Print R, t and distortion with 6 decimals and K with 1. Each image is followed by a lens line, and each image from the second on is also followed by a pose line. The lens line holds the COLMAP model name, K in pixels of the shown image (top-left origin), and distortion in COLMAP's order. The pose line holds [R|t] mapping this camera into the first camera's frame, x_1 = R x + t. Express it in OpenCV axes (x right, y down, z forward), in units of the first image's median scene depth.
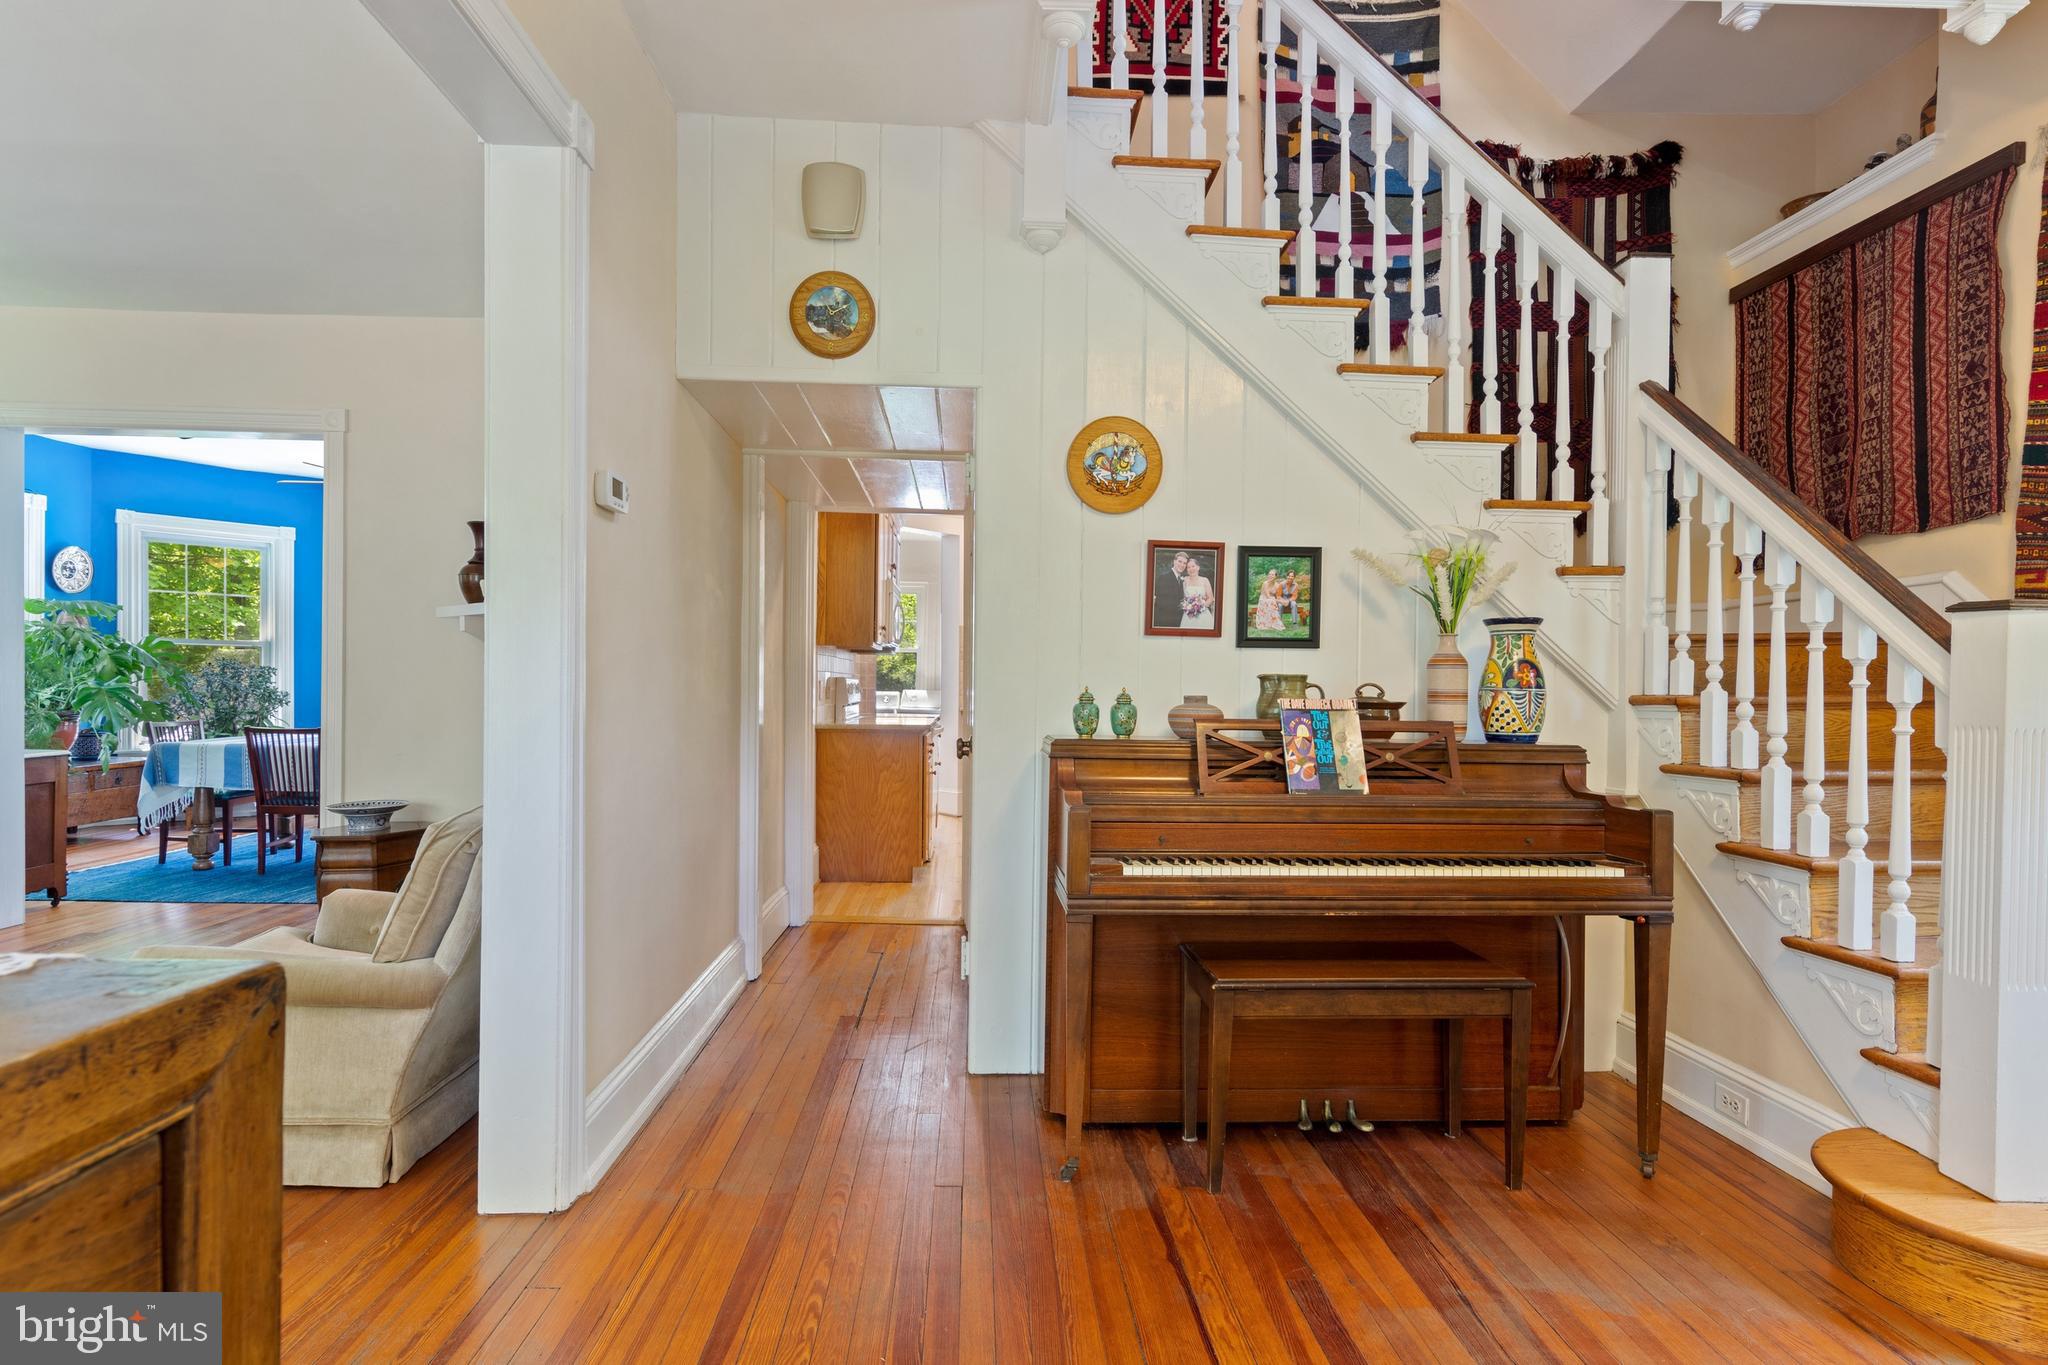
lens RADIAL K [[1042.1, 0, 1019.3], [0, 1042.1, 693.7], [0, 0, 1]] dist [0.010282, -0.003762]
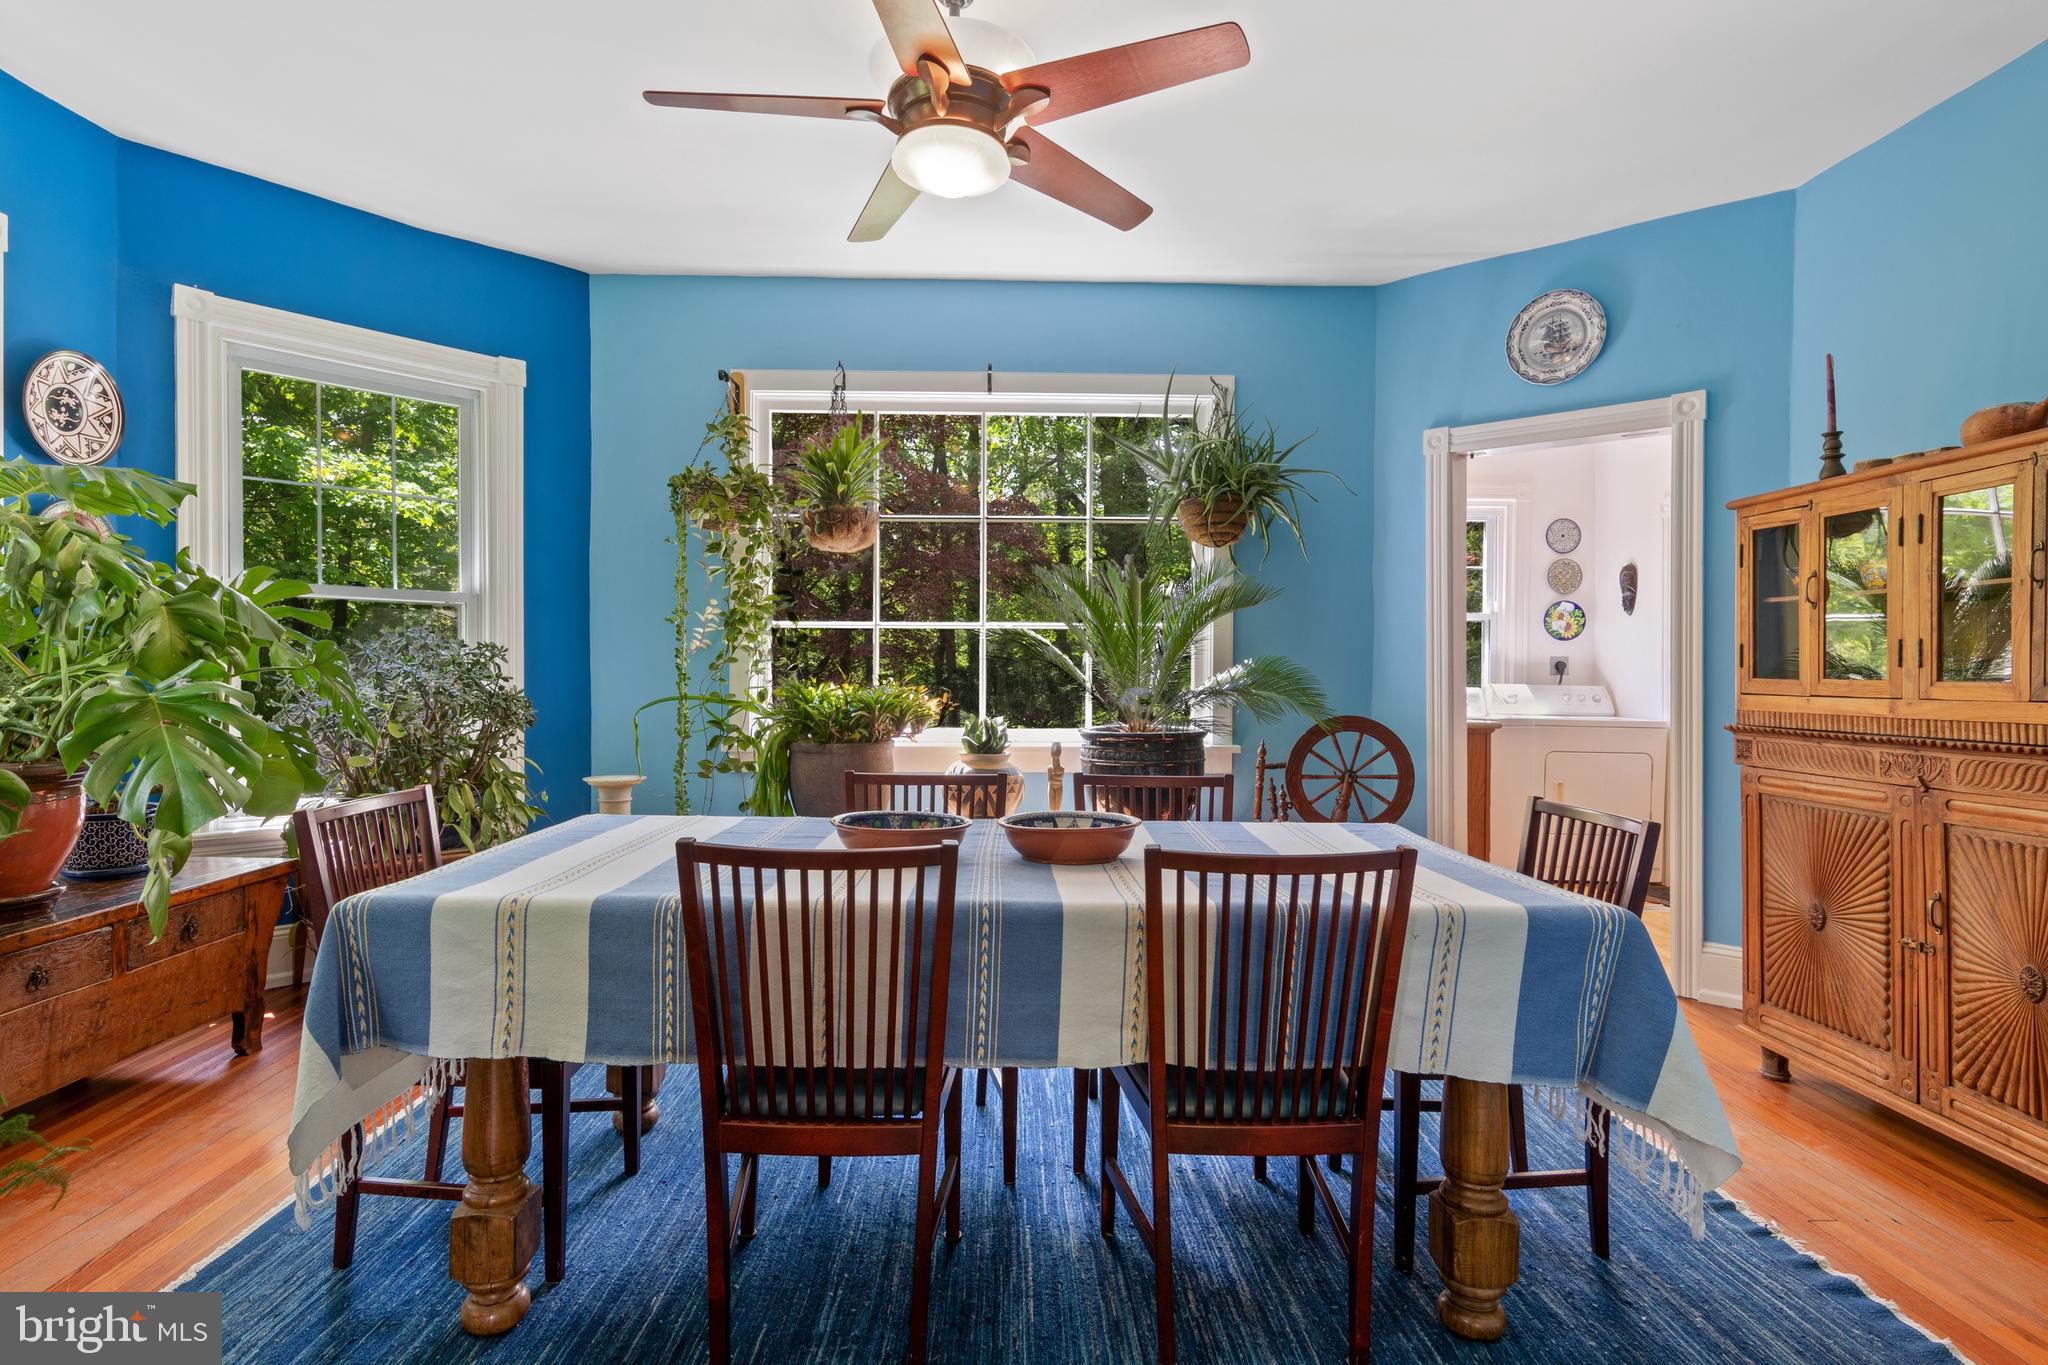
lens RADIAL K [[1042.1, 0, 1007.2], [0, 1042.1, 685.4], [0, 0, 1]] dist [0.010282, -0.003762]
pose [[0.999720, -0.004906, -0.023148, -1.273251], [0.004916, 0.999988, 0.000396, -0.016932], [0.023146, -0.000510, 0.999732, 1.440669]]
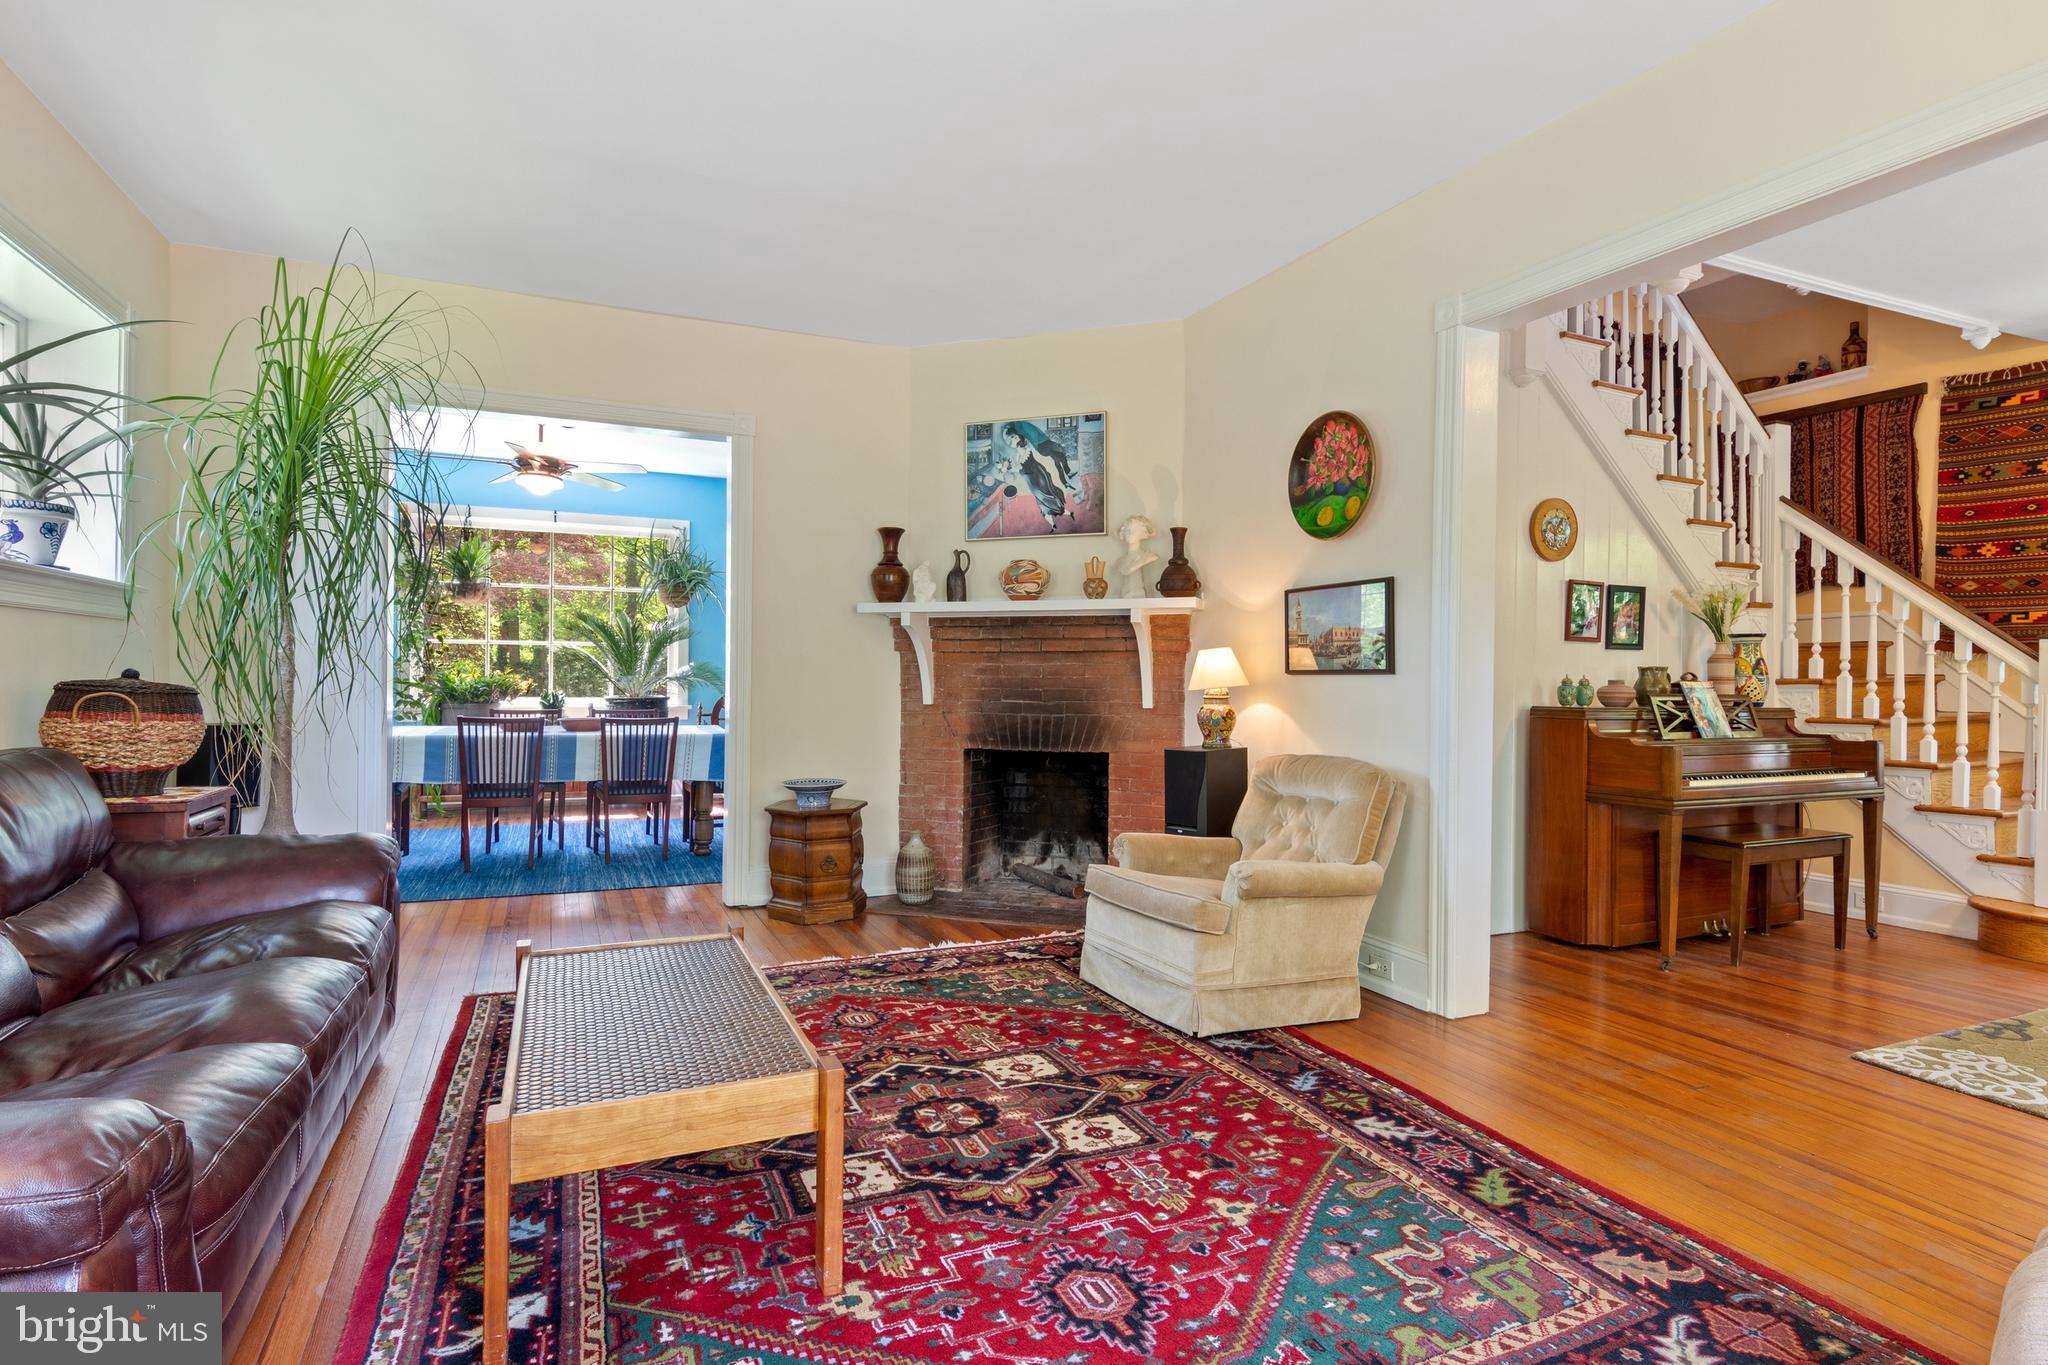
lens RADIAL K [[1042.1, 0, 1016.4], [0, 1042.1, 672.5], [0, 0, 1]] dist [0.010282, -0.003762]
pose [[0.931036, -0.002260, 0.364920, -1.202642], [0.003805, 0.999987, -0.003517, -0.007531], [-0.364907, 0.004663, 0.931032, -0.142608]]
